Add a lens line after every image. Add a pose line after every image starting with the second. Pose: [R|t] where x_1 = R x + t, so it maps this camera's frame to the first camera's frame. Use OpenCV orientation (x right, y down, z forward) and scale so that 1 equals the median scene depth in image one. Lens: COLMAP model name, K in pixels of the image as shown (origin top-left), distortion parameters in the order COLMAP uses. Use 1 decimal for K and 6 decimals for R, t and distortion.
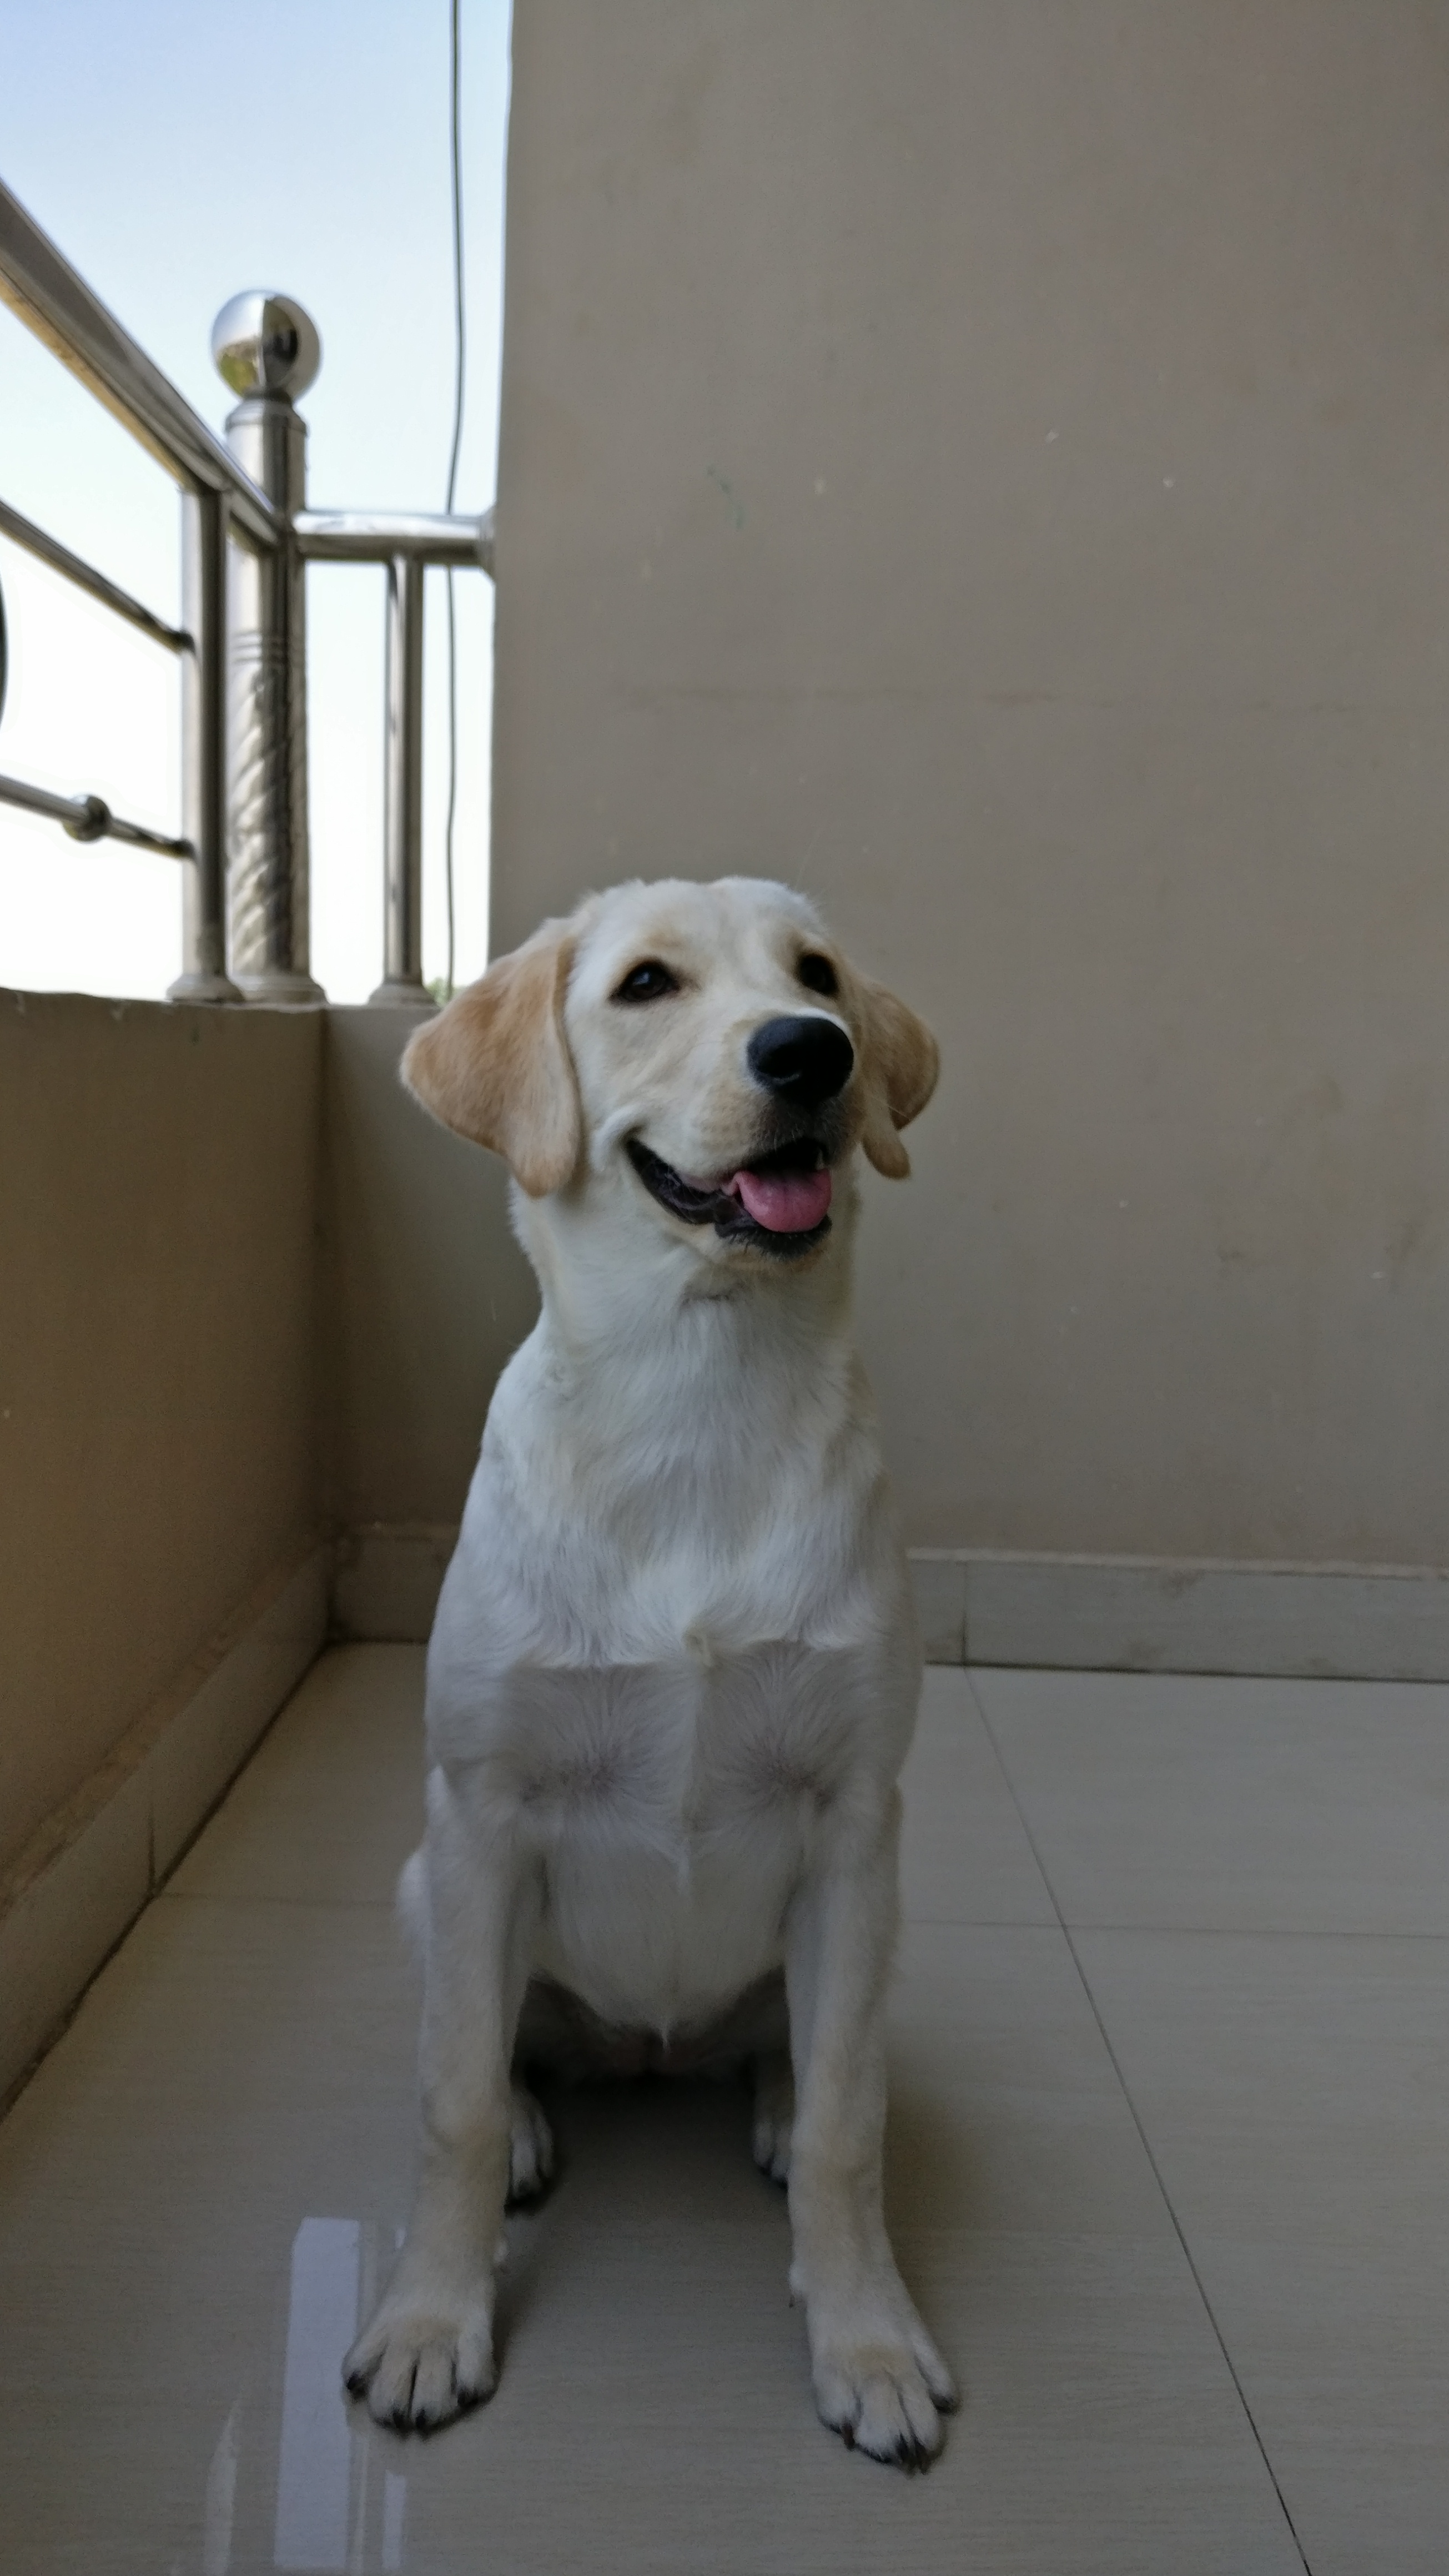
lens RADIAL K [[2028.3, 0, 722.9], [0, 2028.3, 1334.0], [0, 0, 1]] dist [-0.033467, 0.084658]
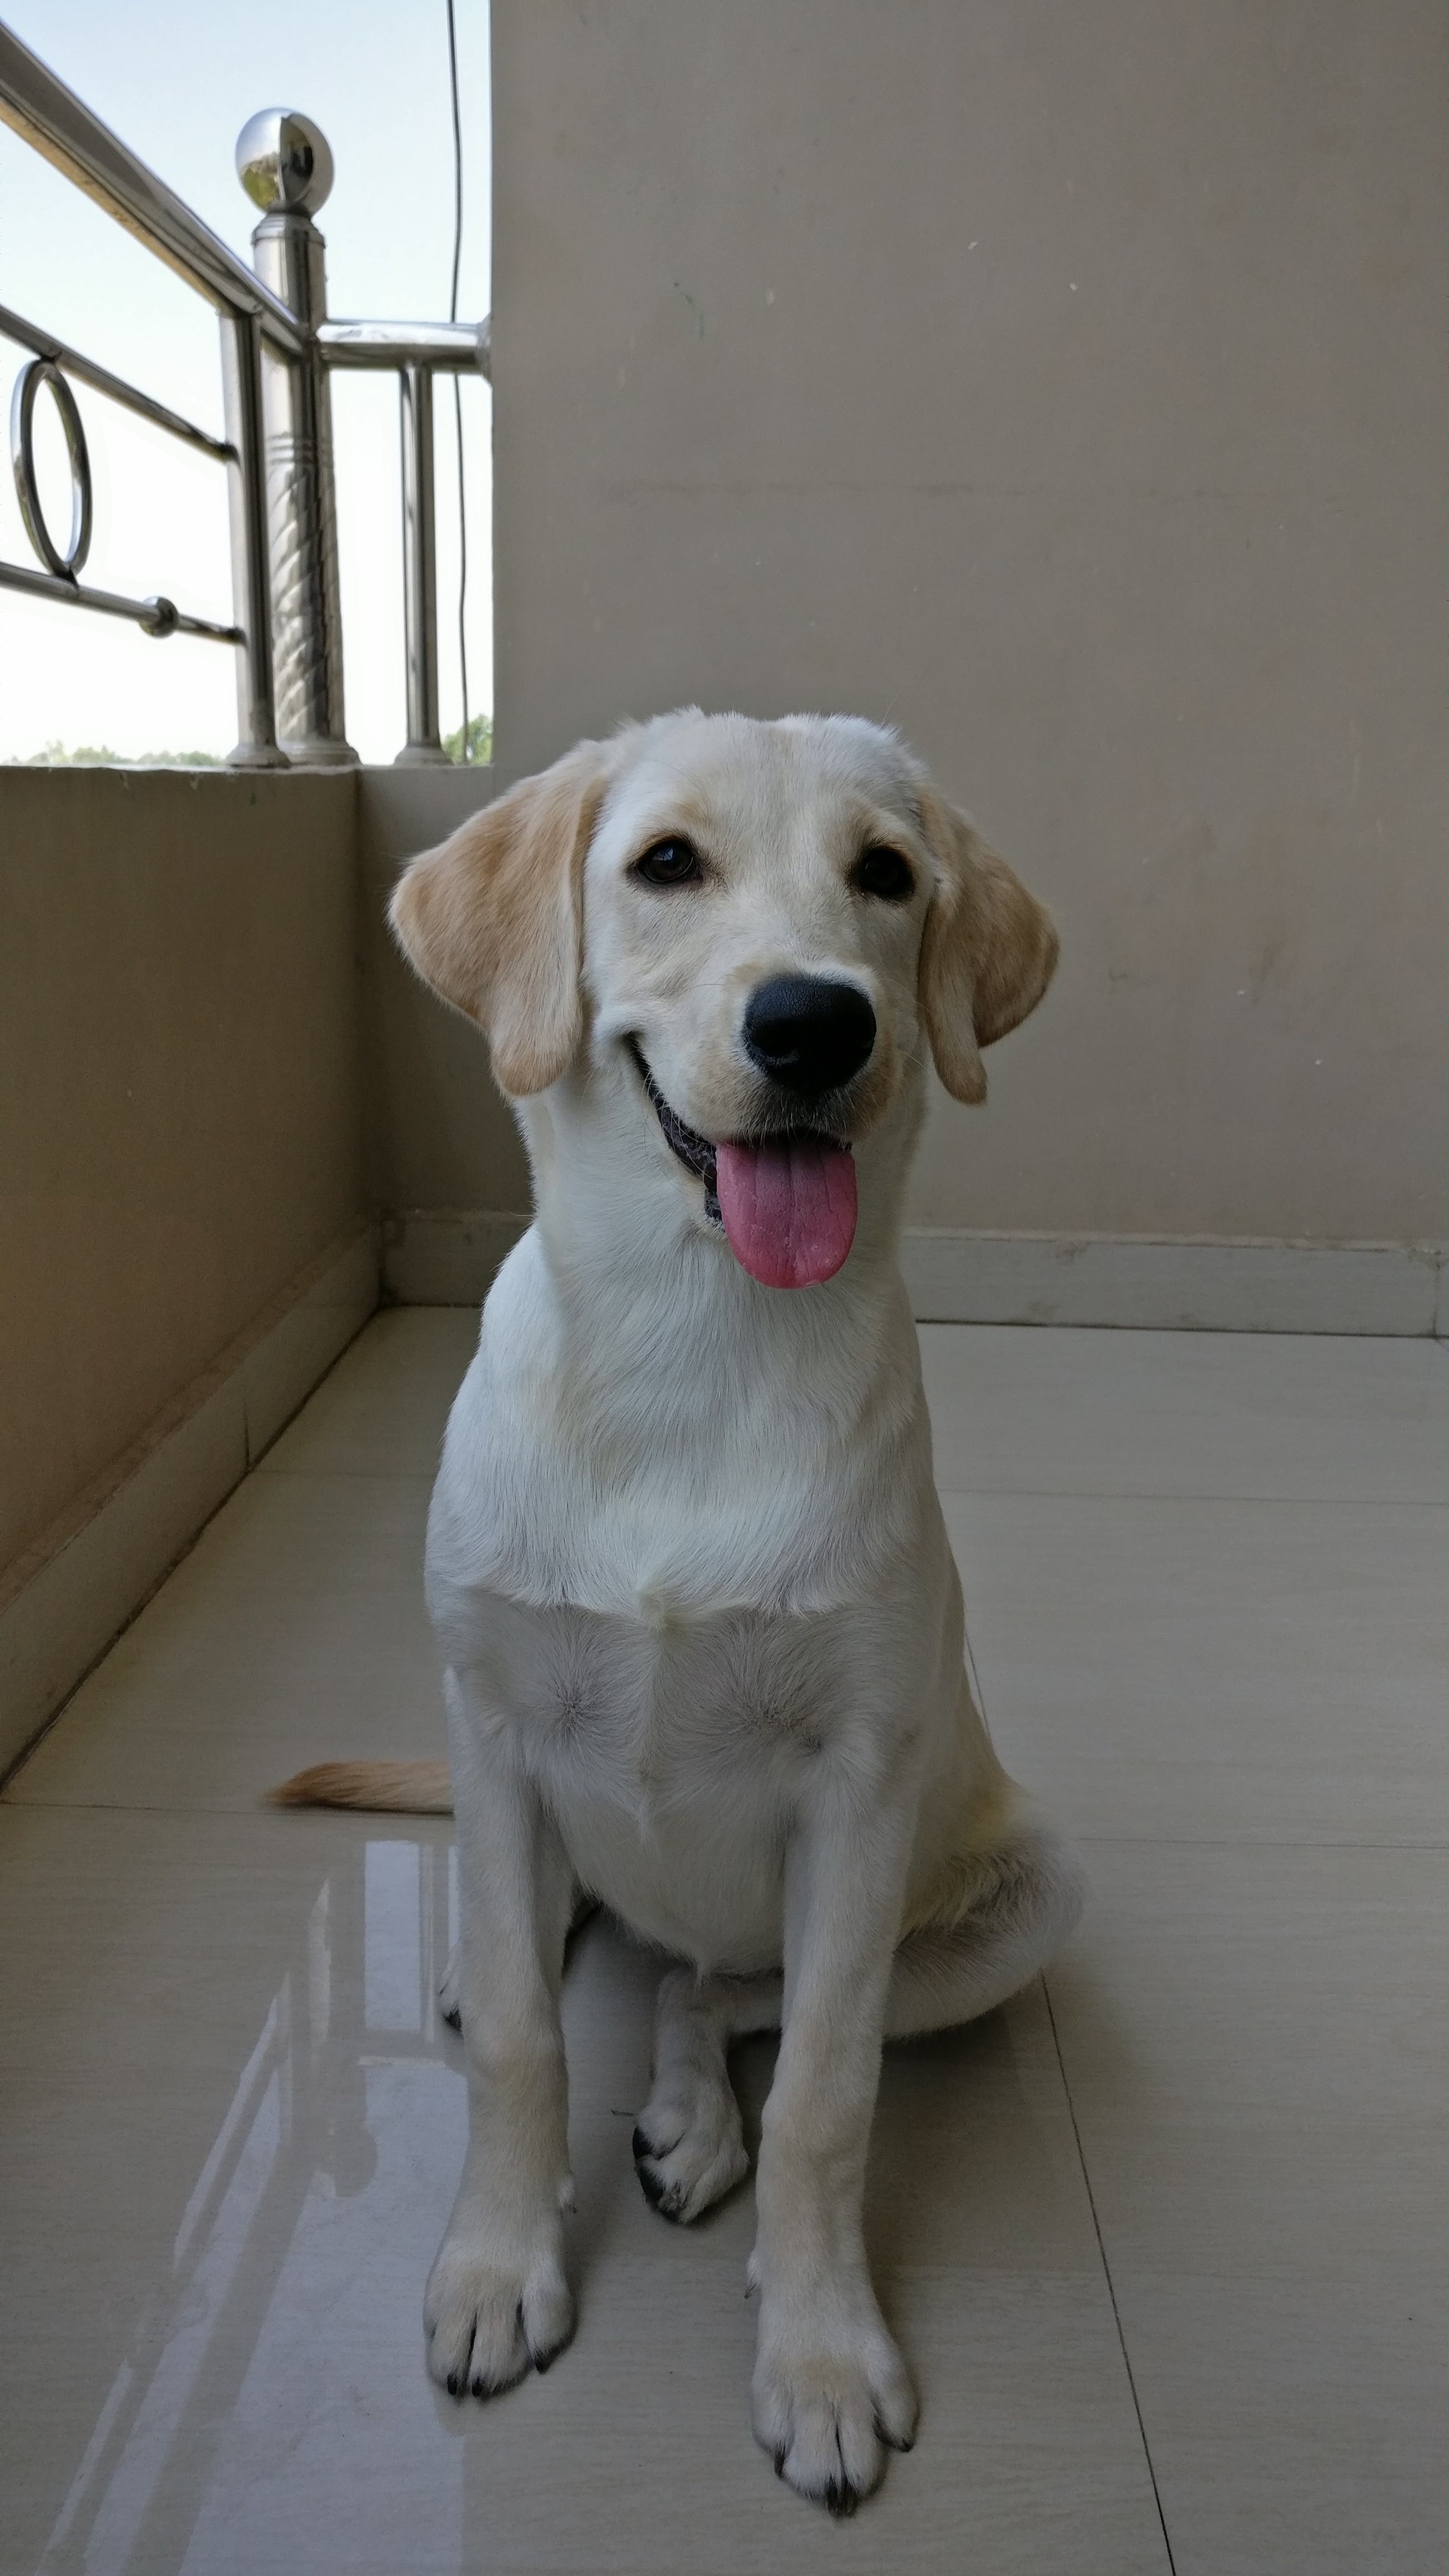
lens RADIAL K [[2028.3, 0, 731.9], [0, 2028.3, 1383.7], [0, 0, 1]] dist [-0.033467, 0.084658]
pose [[0.999693, -0.001665, -0.024717, 0.050614], [0.005398, 0.988410, 0.151715, 0.015101], [0.024178, -0.151802, 0.988115, -0.220034]]
